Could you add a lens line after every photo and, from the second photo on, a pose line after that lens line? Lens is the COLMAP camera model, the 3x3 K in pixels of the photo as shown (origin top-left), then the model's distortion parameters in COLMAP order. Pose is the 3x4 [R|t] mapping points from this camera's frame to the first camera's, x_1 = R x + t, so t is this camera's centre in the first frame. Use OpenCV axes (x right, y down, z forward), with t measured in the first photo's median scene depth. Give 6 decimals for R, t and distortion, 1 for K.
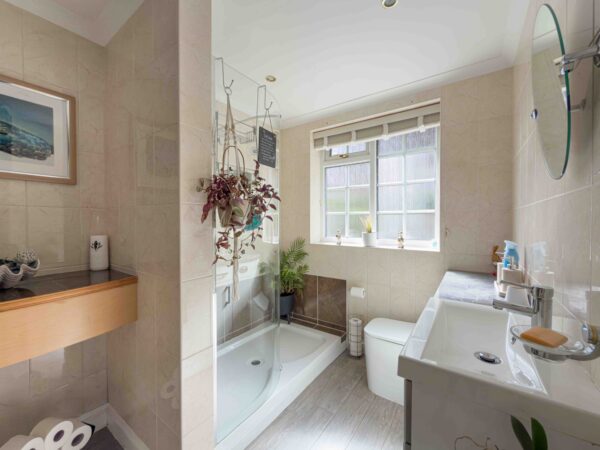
lens RADIAL K [[242.9, 0, 300.0], [0, 242.9, 222.6], [0, 0, 1]] dist [-0.000496, 0.000180]
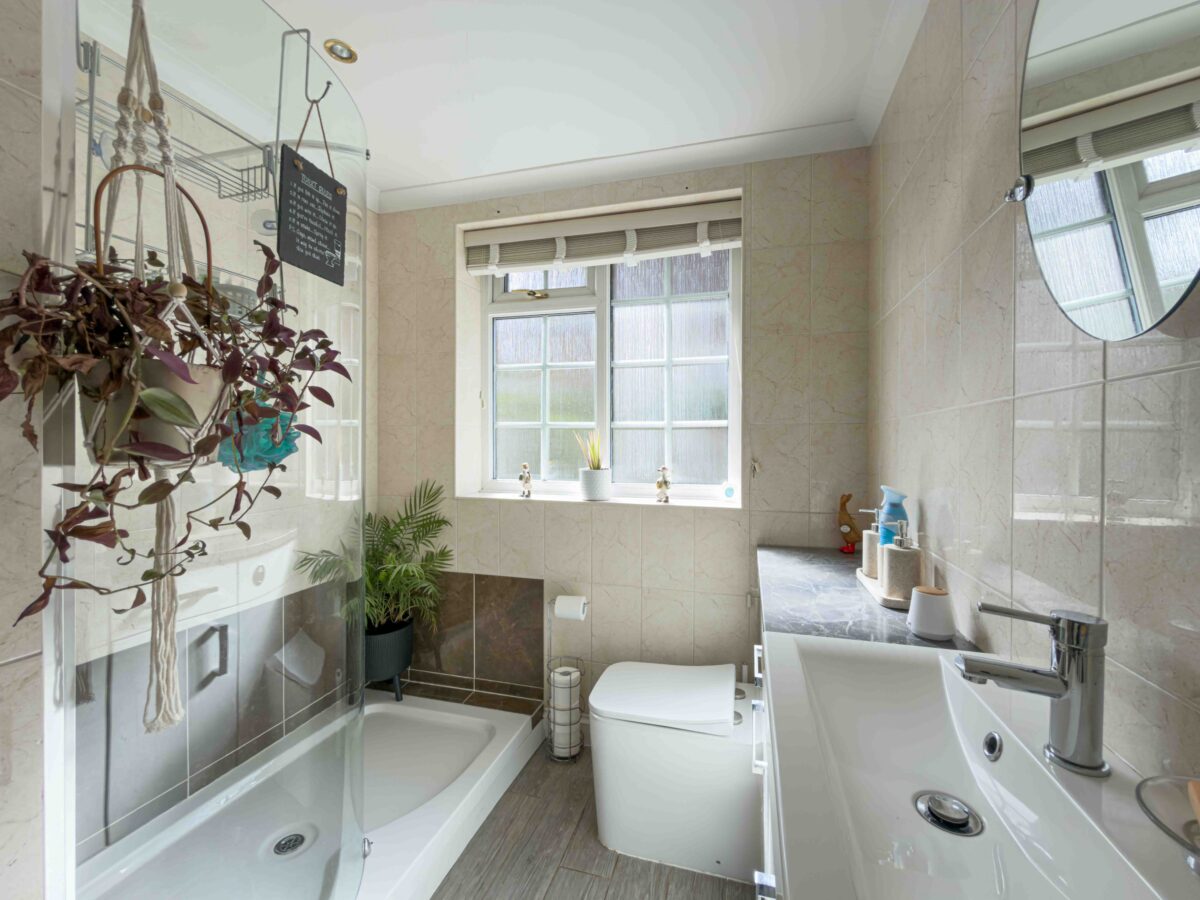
lens RADIAL K [[431.8, 0, 619.4], [0, 431.8, 447.2], [0, 0, 1]] dist [-0.000652, -0.000019]
pose [[0.922472, 0.001229, 0.386061, 0.021385], [-0.003462, 0.999981, 0.005090, -0.003269], [-0.386048, -0.006032, 0.922459, 0.283664]]
